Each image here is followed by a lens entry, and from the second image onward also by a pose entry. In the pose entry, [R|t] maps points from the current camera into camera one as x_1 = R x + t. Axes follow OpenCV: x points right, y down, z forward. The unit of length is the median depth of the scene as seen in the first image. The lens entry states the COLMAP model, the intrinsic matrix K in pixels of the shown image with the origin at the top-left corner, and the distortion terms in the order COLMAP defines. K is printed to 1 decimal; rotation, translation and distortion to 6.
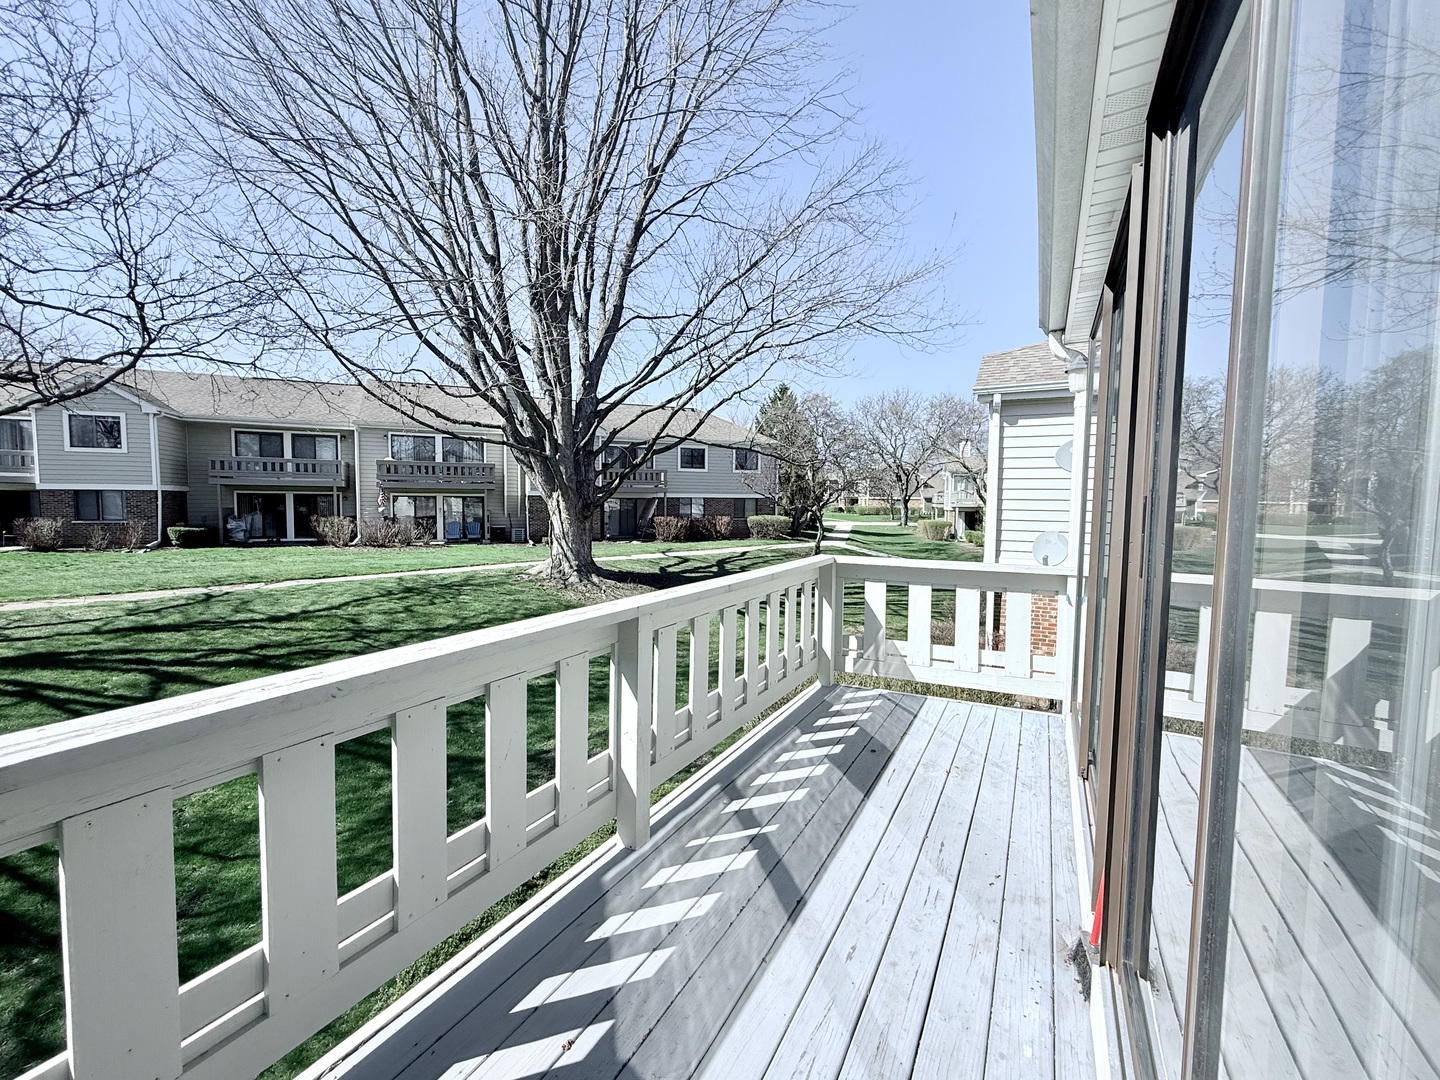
lens RADIAL K [[614.1, 0, 719.7], [0, 614.1, 539.1], [0, 0, 1]] dist [0.000185, 0.000085]
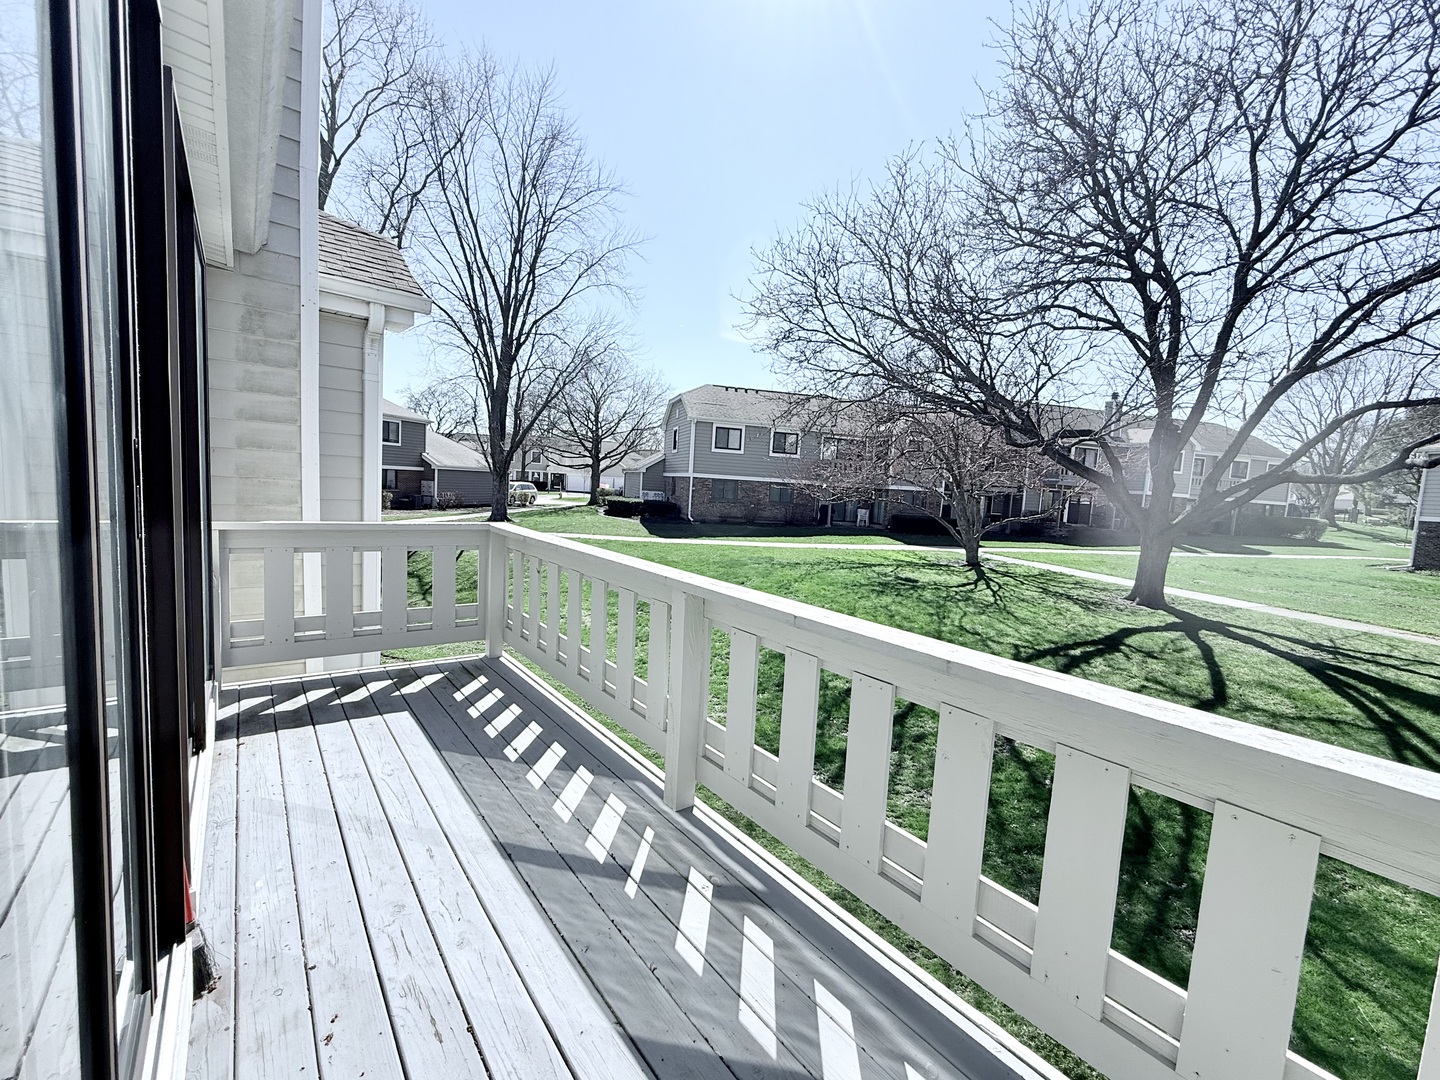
lens RADIAL K [[614.1, 0, 719.7], [0, 614.1, 539.1], [0, 0, 1]] dist [0.000185, 0.000085]
pose [[-0.409435, 0.055670, -0.910639, 0.806445], [-0.113694, 0.987242, 0.111472, -0.091661], [0.905227, 0.149175, -0.397882, 1.474700]]
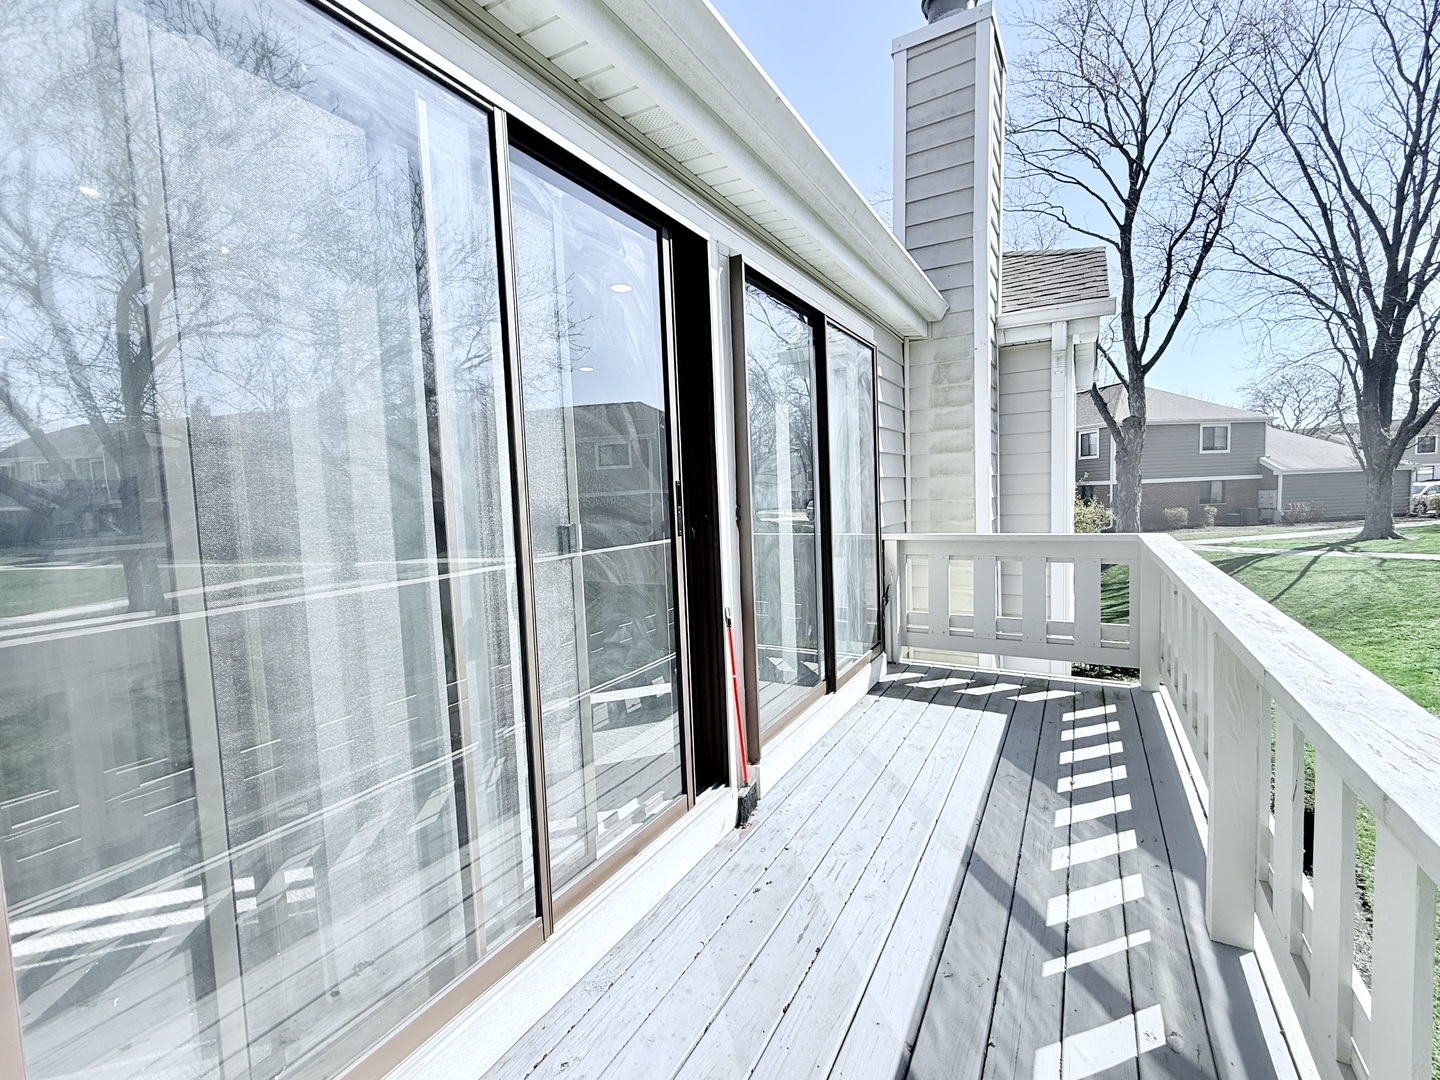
lens RADIAL K [[614.1, 0, 719.7], [0, 614.1, 539.1], [0, 0, 1]] dist [0.000185, 0.000085]
pose [[-0.998498, 0.030100, 0.045787, 0.430993], [0.035982, 0.990378, 0.133627, -0.096285], [-0.041324, 0.135074, -0.989973, 1.748146]]
